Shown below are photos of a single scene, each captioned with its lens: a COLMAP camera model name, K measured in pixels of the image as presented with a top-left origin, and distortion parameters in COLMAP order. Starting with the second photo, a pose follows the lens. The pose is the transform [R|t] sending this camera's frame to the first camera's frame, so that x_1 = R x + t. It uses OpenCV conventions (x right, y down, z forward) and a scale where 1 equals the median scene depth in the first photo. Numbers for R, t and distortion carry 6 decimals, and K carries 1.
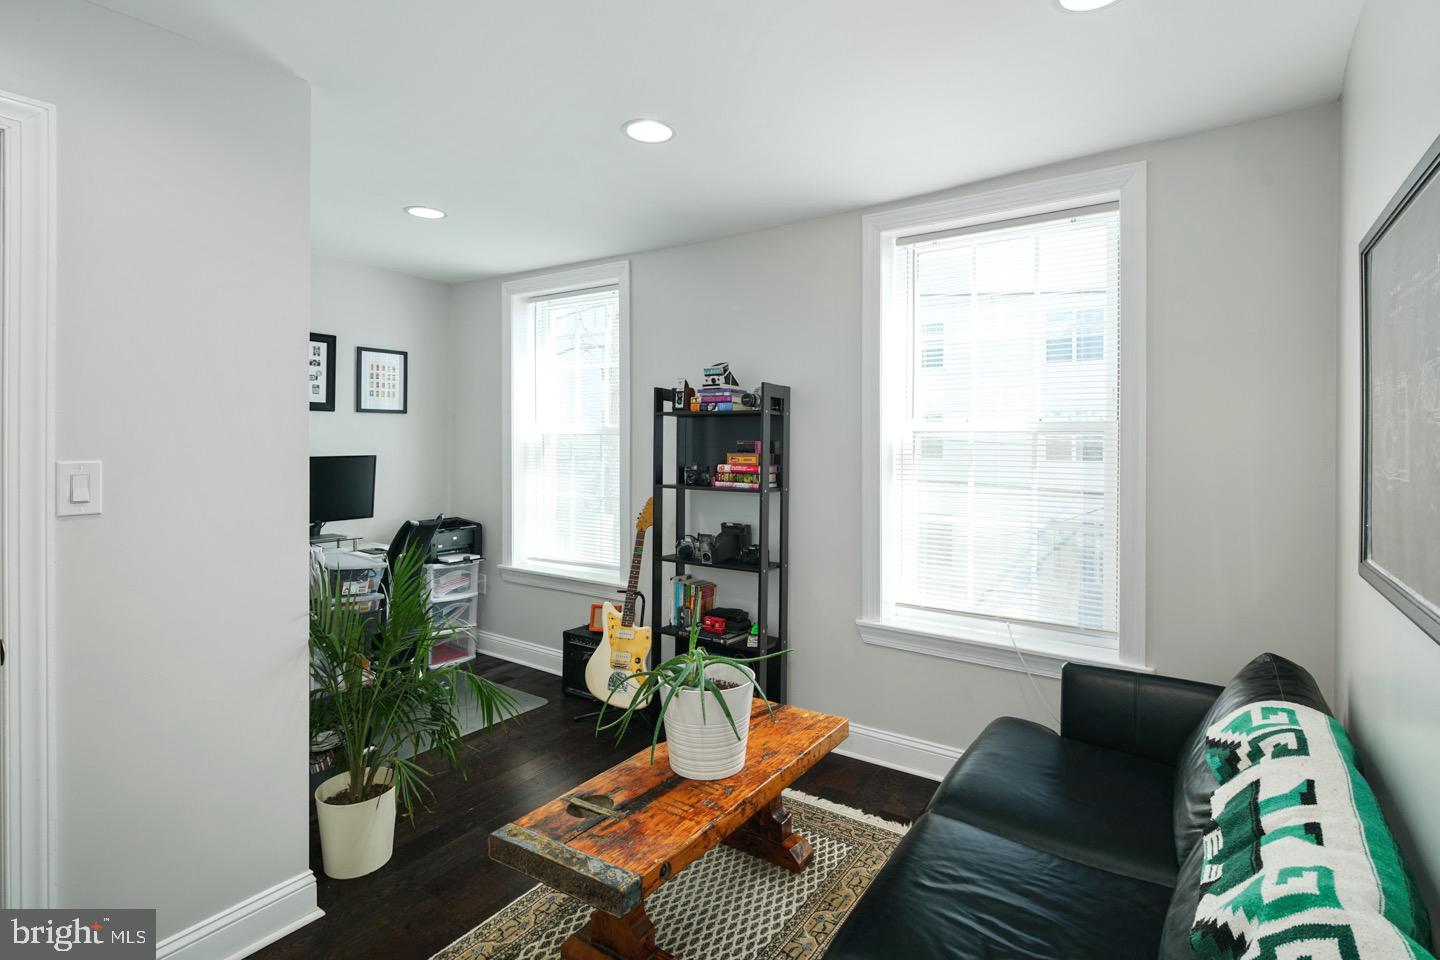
lens RADIAL K [[697.0, 0, 715.0], [0, 697.0, 447.7], [0, 0, 1]] dist [0.000472, 0.000559]
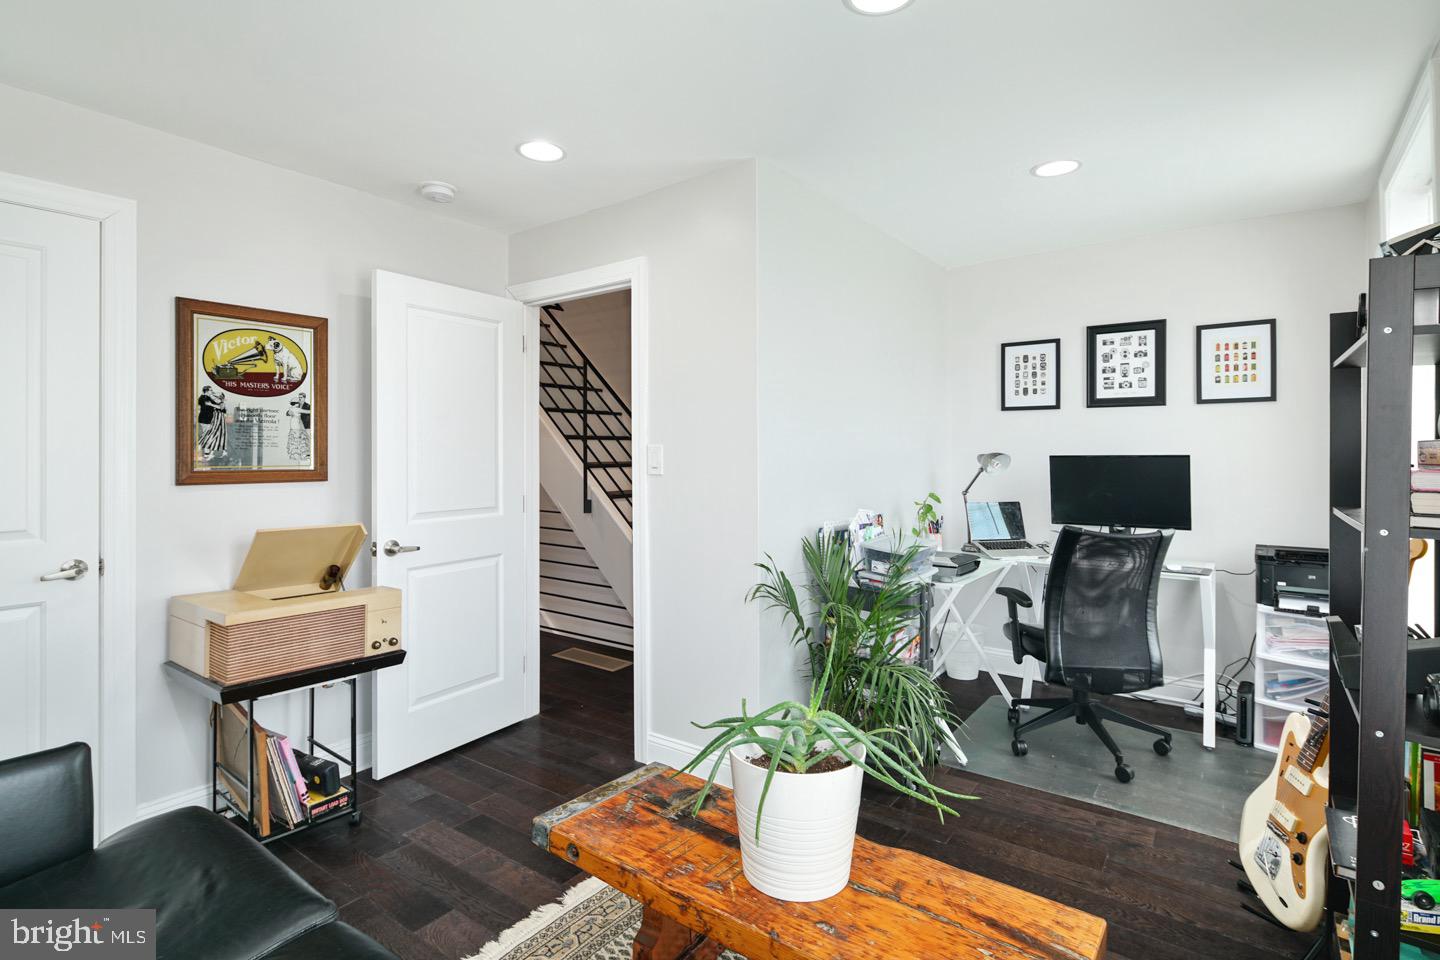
lens RADIAL K [[697.0, 0, 726.2], [0, 697.0, 450.3], [0, 0, 1]] dist [0.000472, 0.000559]
pose [[-0.018532, -0.007223, -0.999802, 0.349627], [-0.009468, 0.999930, -0.007048, 0.016455], [0.999783, 0.009336, -0.018599, 0.468773]]
